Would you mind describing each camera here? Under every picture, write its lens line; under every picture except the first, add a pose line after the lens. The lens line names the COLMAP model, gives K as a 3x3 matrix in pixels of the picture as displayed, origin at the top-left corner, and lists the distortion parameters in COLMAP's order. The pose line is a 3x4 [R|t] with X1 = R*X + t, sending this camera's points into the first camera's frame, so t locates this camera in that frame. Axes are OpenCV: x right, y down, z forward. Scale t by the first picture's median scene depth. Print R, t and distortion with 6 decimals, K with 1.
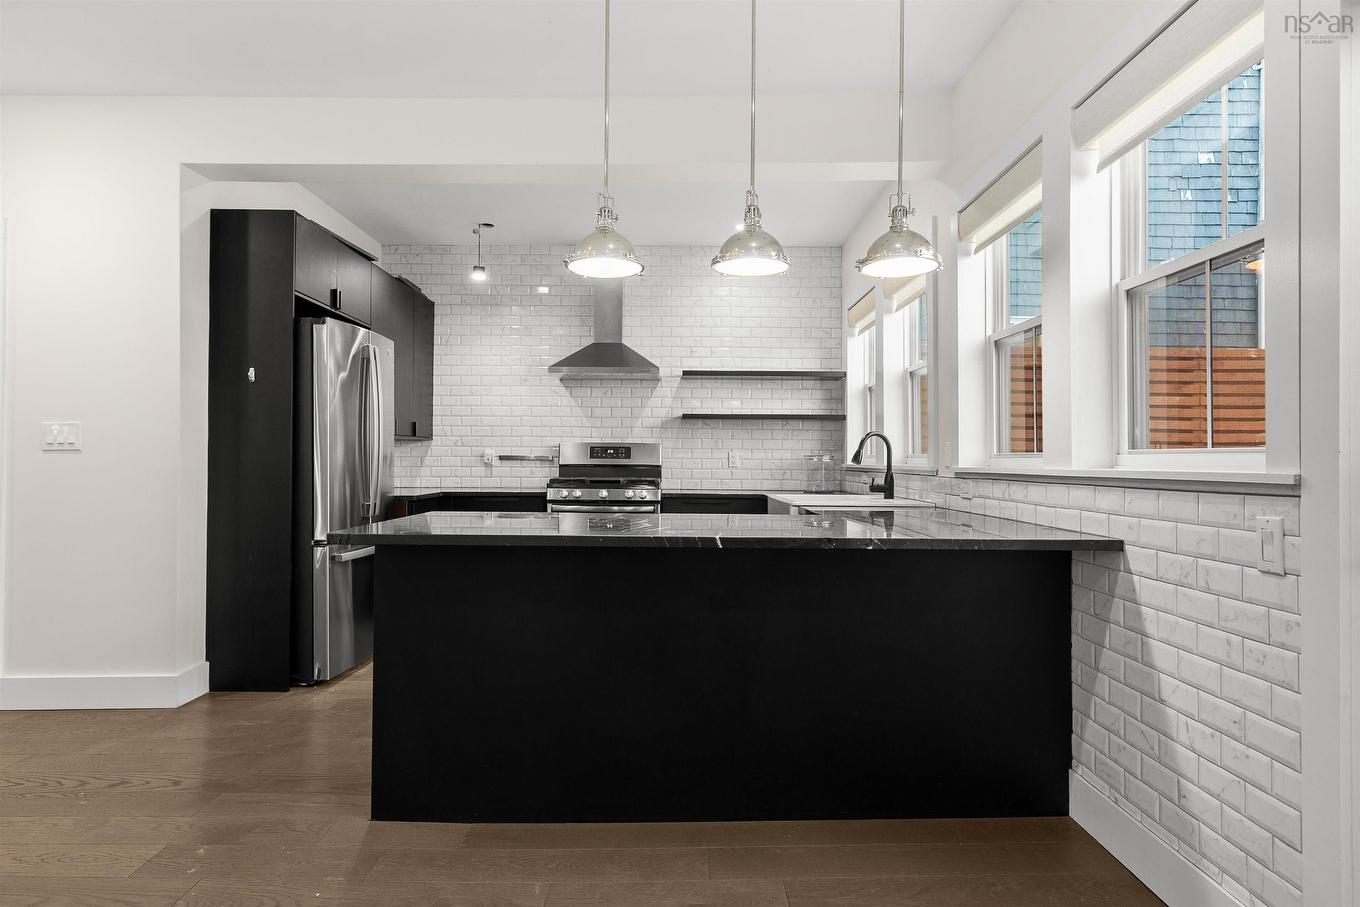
lens RADIAL K [[796.2, 0, 658.6], [0, 796.2, 450.2], [0, 0, 1]] dist [0.010219, 0.001045]
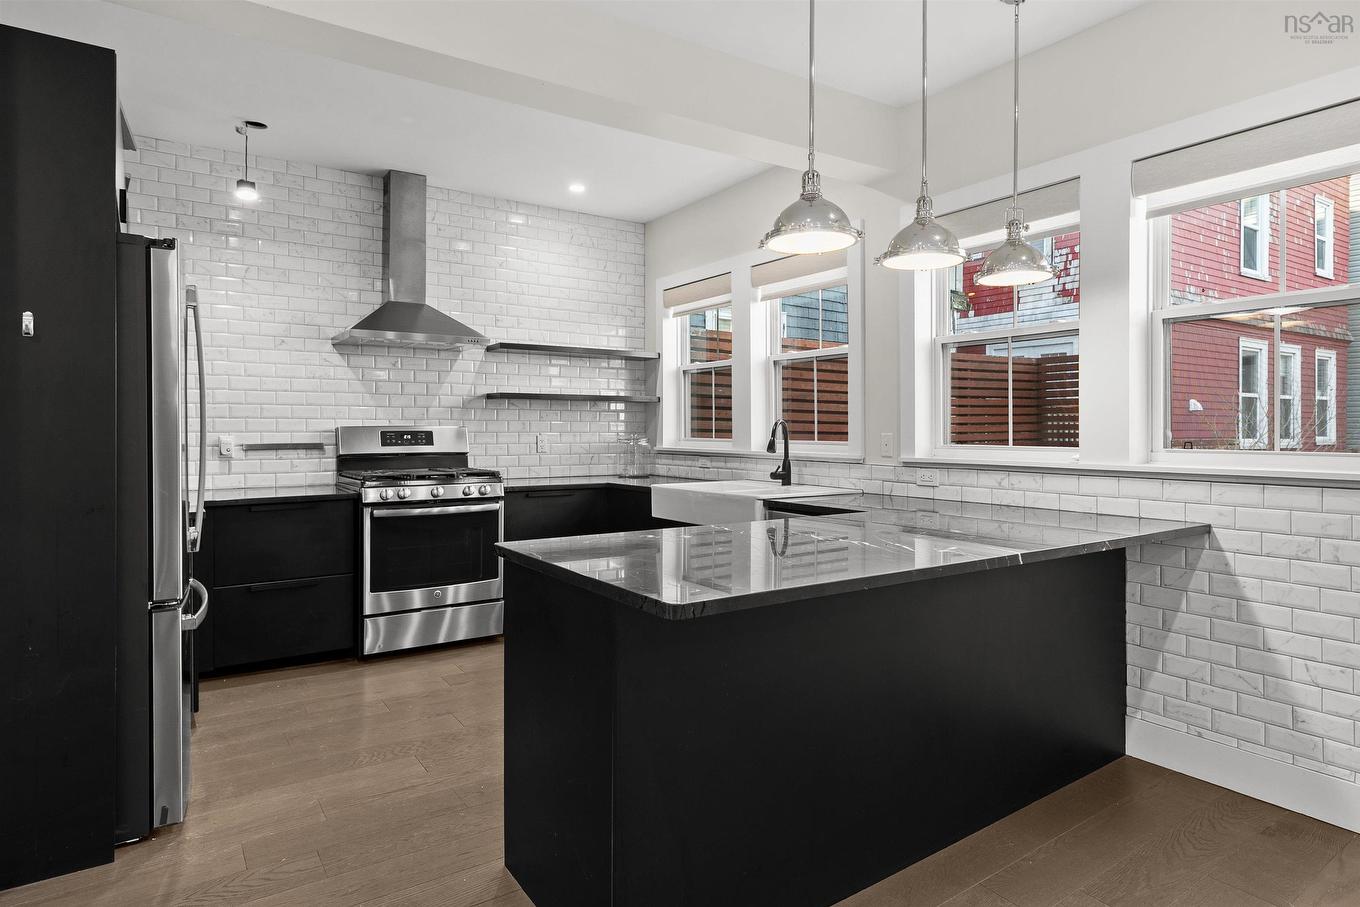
lens RADIAL K [[796.2, 0, 681.7], [0, 796.2, 431.2], [0, 0, 1]] dist [0.010219, 0.001045]
pose [[0.813937, -0.008215, 0.580895, -0.304997], [-0.002728, 0.999835, 0.017962, -0.019686], [-0.580947, -0.016205, 0.813780, 0.177600]]
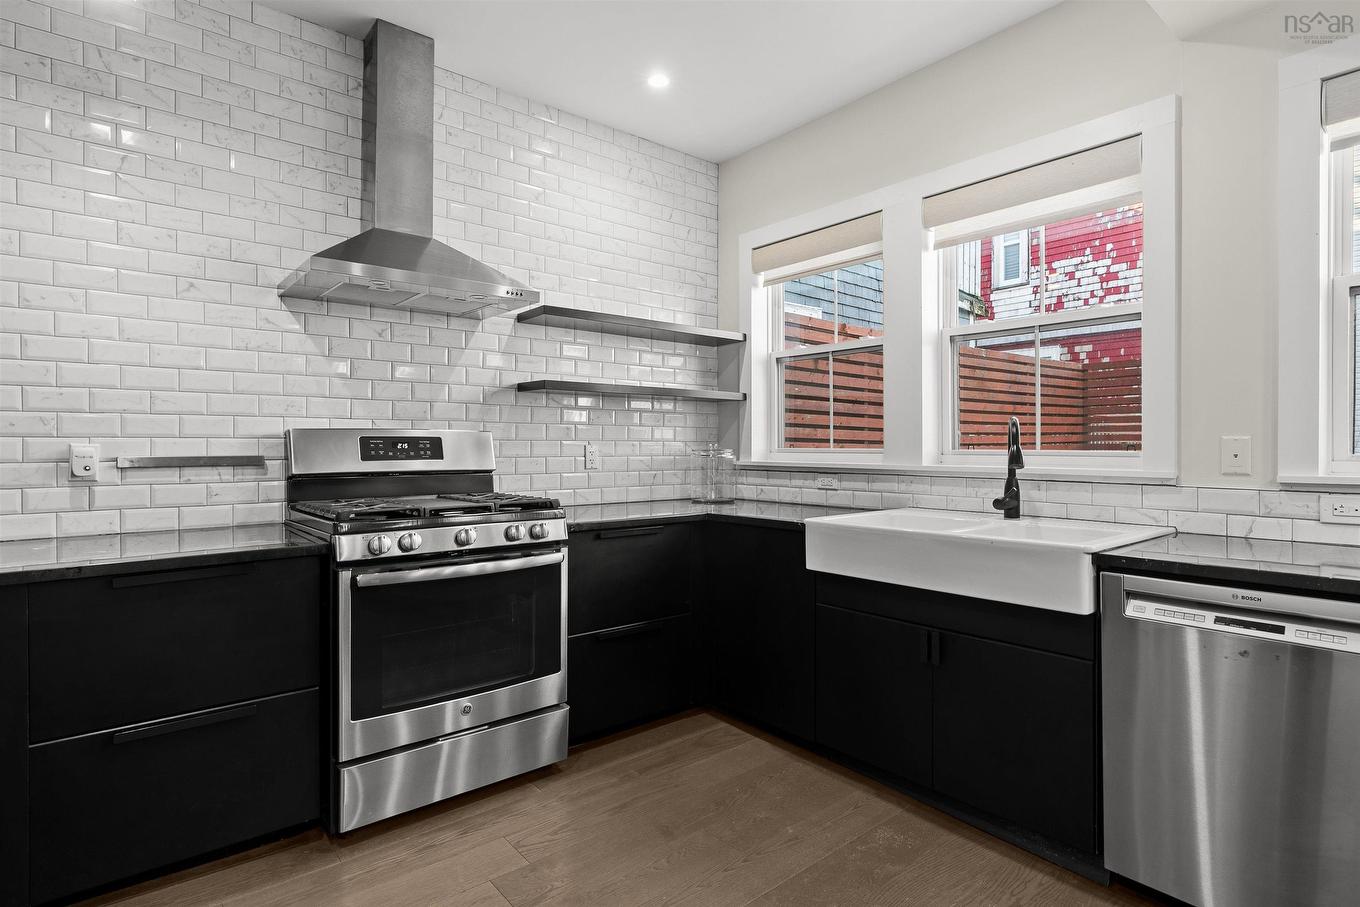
lens RADIAL K [[711.8, 0, 689.4], [0, 711.8, 447.1], [0, 0, 1]] dist [-0.005360, 0.003969]
pose [[0.744566, -0.009006, 0.667488, -0.230805], [-0.003220, 0.999849, 0.017082, -0.006444], [-0.667541, -0.014868, 0.744424, 0.532337]]
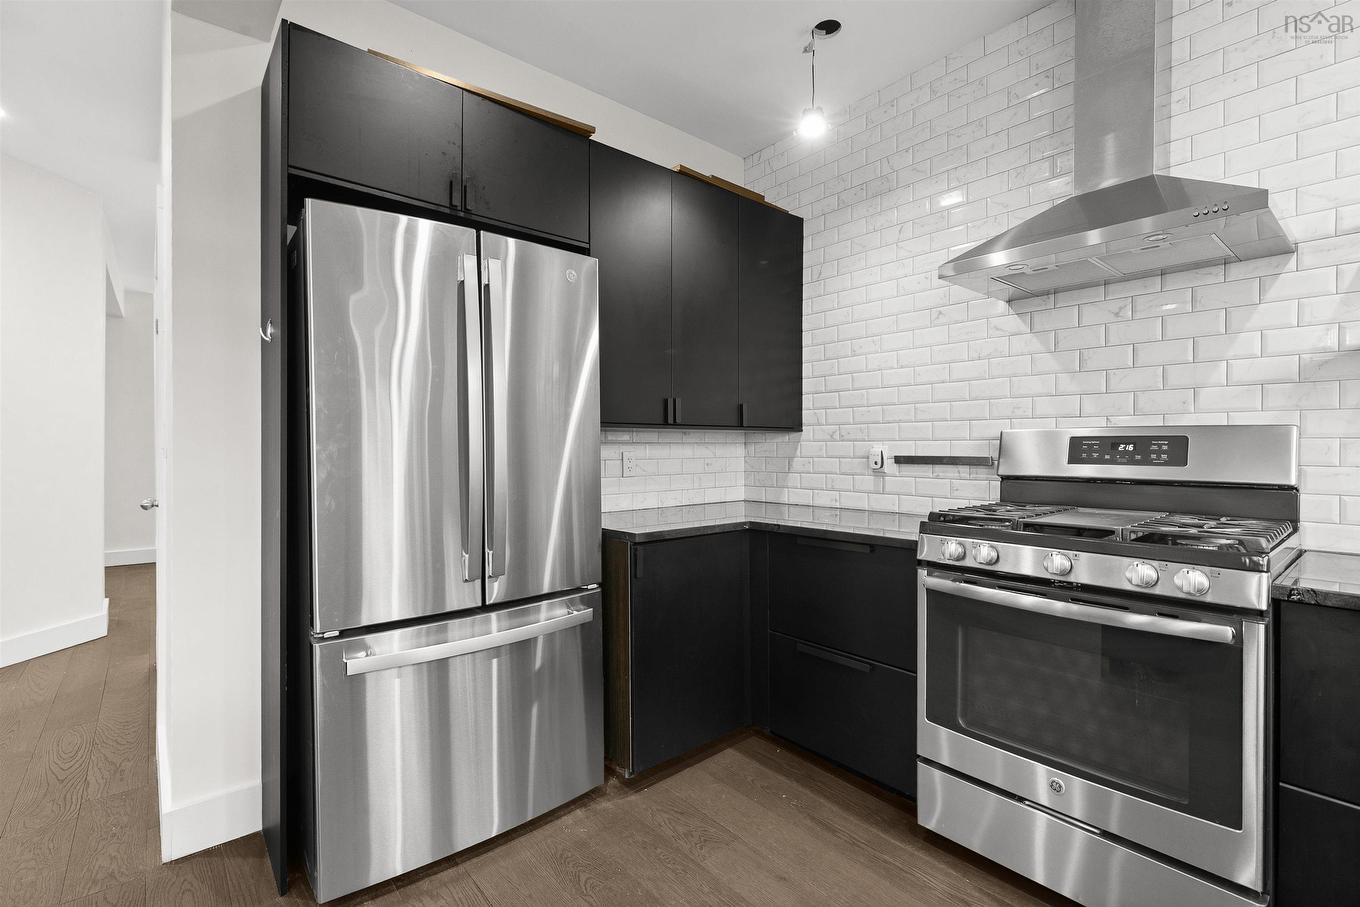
lens RADIAL K [[620.3, 0, 679.2], [0, 620.3, 449.9], [0, 0, 1]] dist [-0.004243, 0.003278]
pose [[0.664153, -0.004034, -0.747586, 0.027369], [0.015730, 0.999839, 0.008580, -0.003887], [0.747431, -0.017458, 0.664110, 0.608880]]
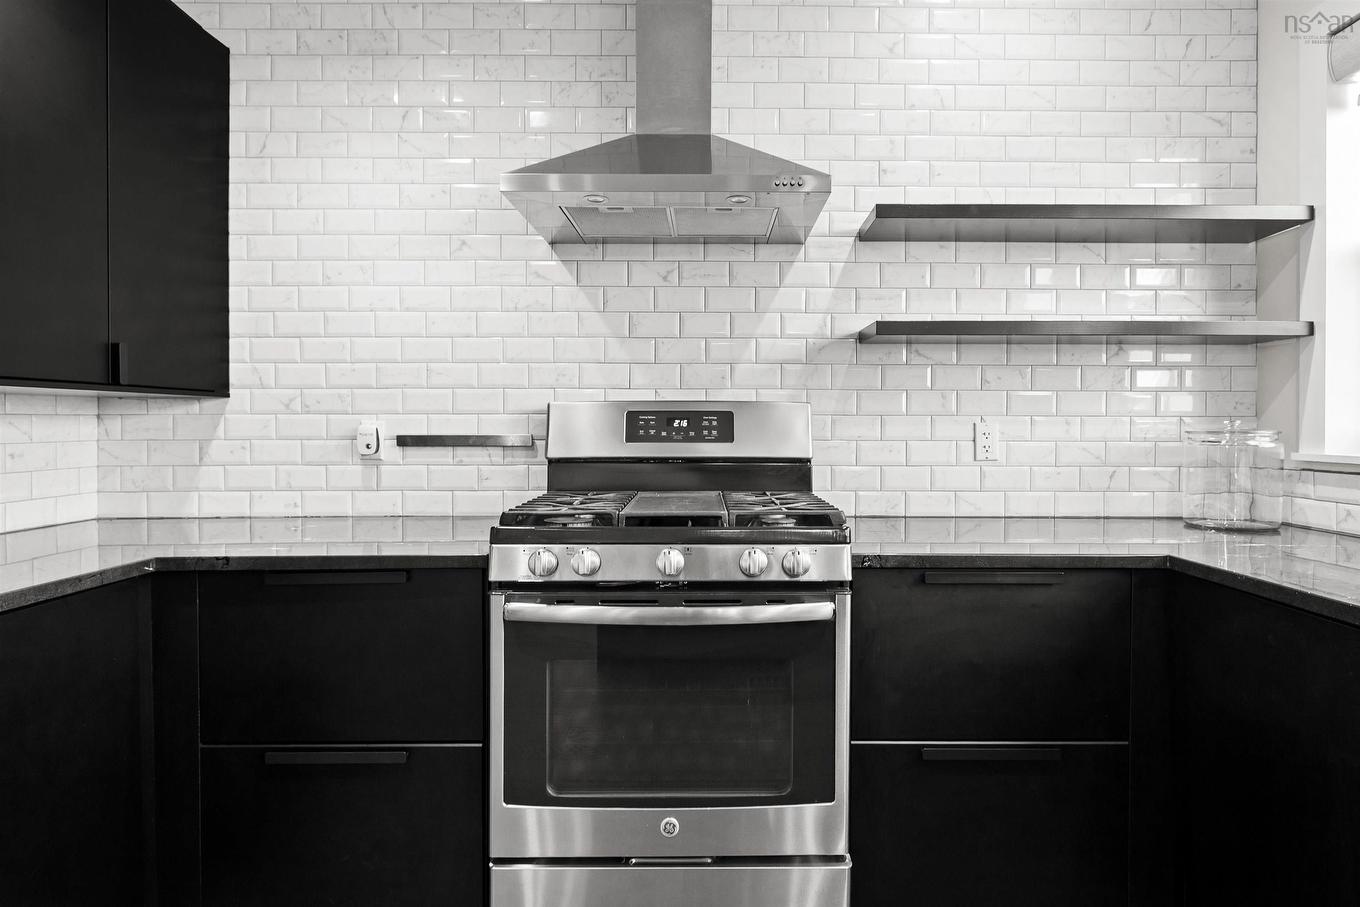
lens RADIAL K [[754.0, 0, 721.3], [0, 754.0, 427.1], [0, 0, 1]] dist [-0.000532, 0.002568]
pose [[0.999314, -0.006806, 0.036407, -0.054035], [0.006164, 0.999824, 0.017718, -0.003244], [-0.036521, -0.017482, 0.999180, 0.635202]]
